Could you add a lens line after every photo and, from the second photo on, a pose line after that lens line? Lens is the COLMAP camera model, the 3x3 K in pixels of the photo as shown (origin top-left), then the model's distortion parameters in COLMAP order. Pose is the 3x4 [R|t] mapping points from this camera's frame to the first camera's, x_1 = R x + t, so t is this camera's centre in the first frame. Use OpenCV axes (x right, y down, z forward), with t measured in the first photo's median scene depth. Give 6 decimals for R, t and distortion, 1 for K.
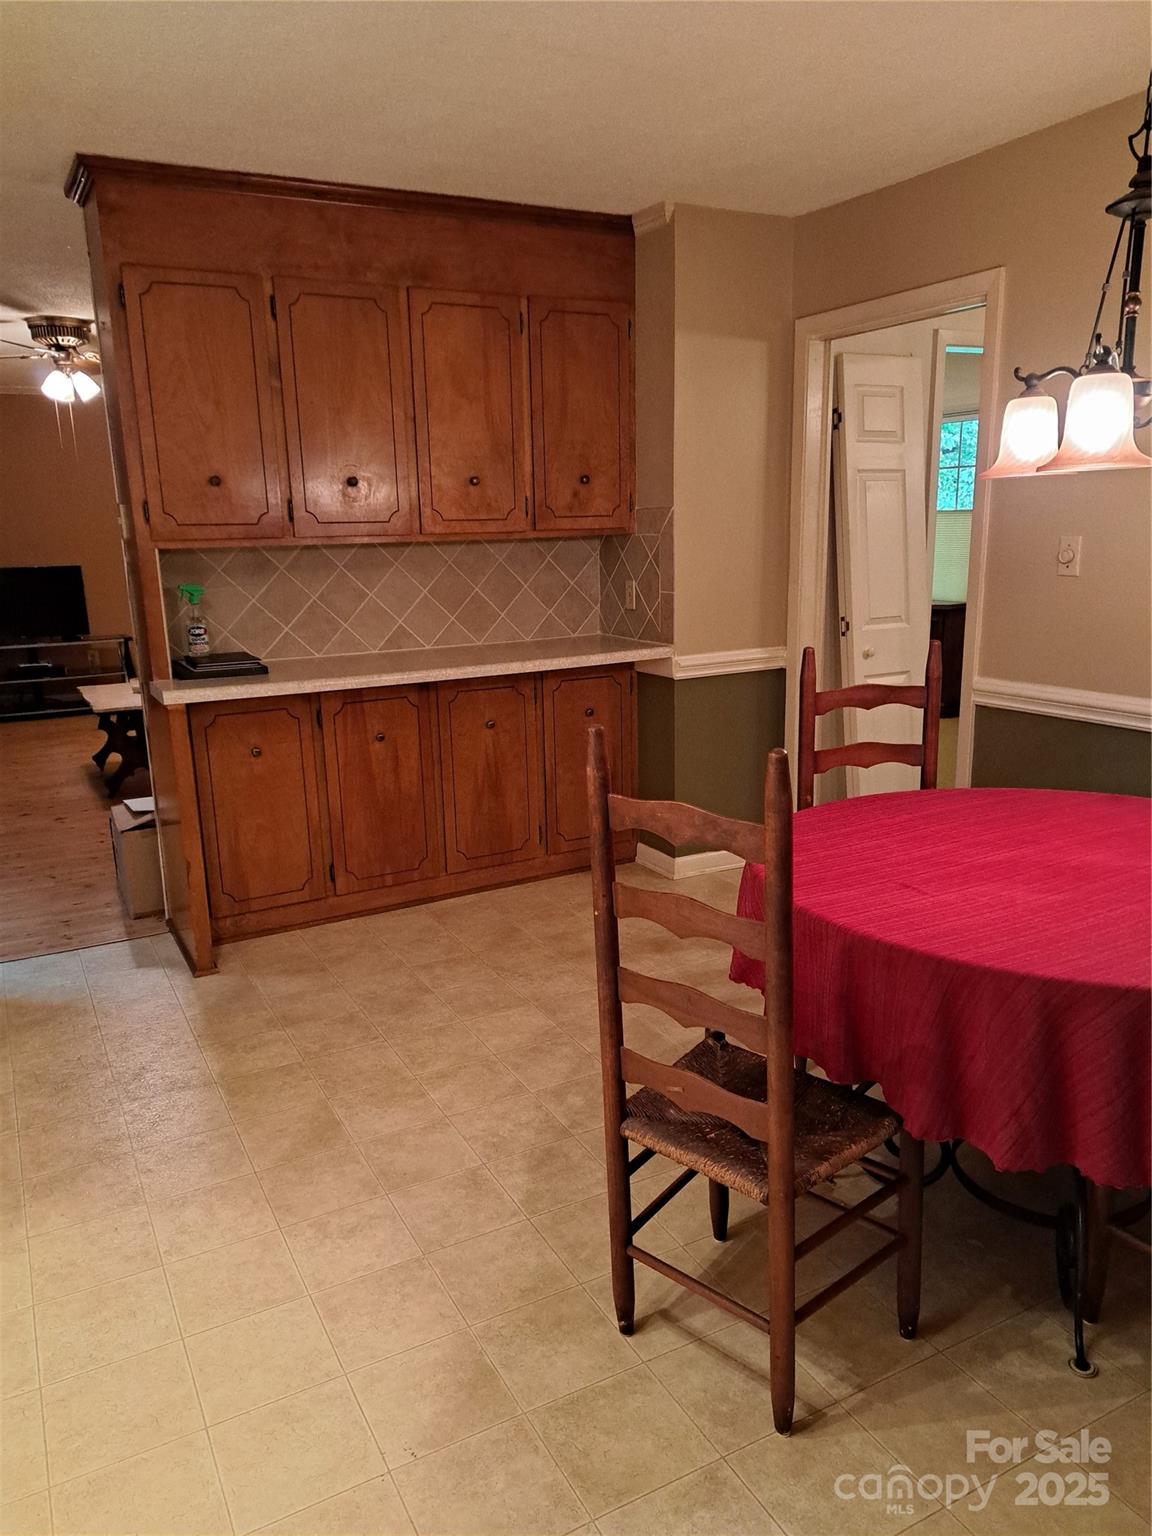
lens RADIAL K [[1095.3, 0, 576.0], [0, 1095.3, 768.0], [0, 0, 1]] dist [0.003735, -0.007160]
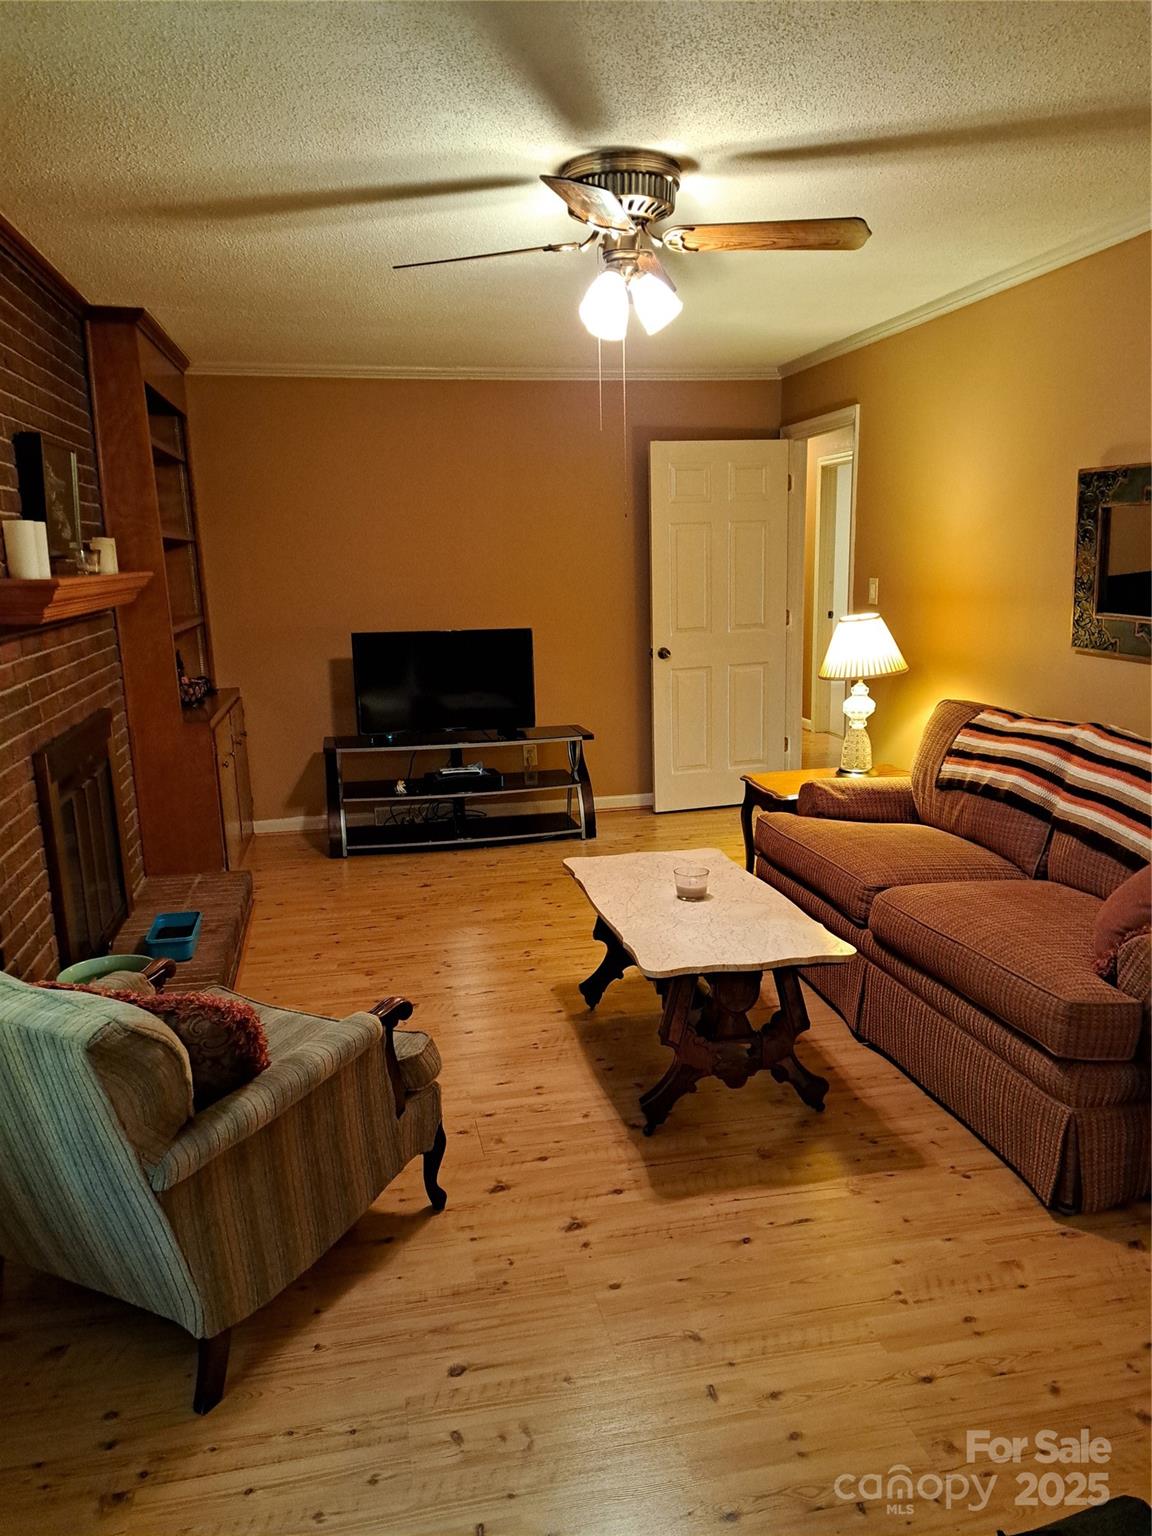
lens RADIAL K [[1095.3, 0, 576.0], [0, 1095.3, 768.0], [0, 0, 1]] dist [0.003735, -0.007160]
pose [[0.955932, 0.051078, -0.289111, -0.224573], [-0.059354, 0.998038, -0.019924, -0.086366], [0.287526, 0.036206, 0.957088, 0.357897]]
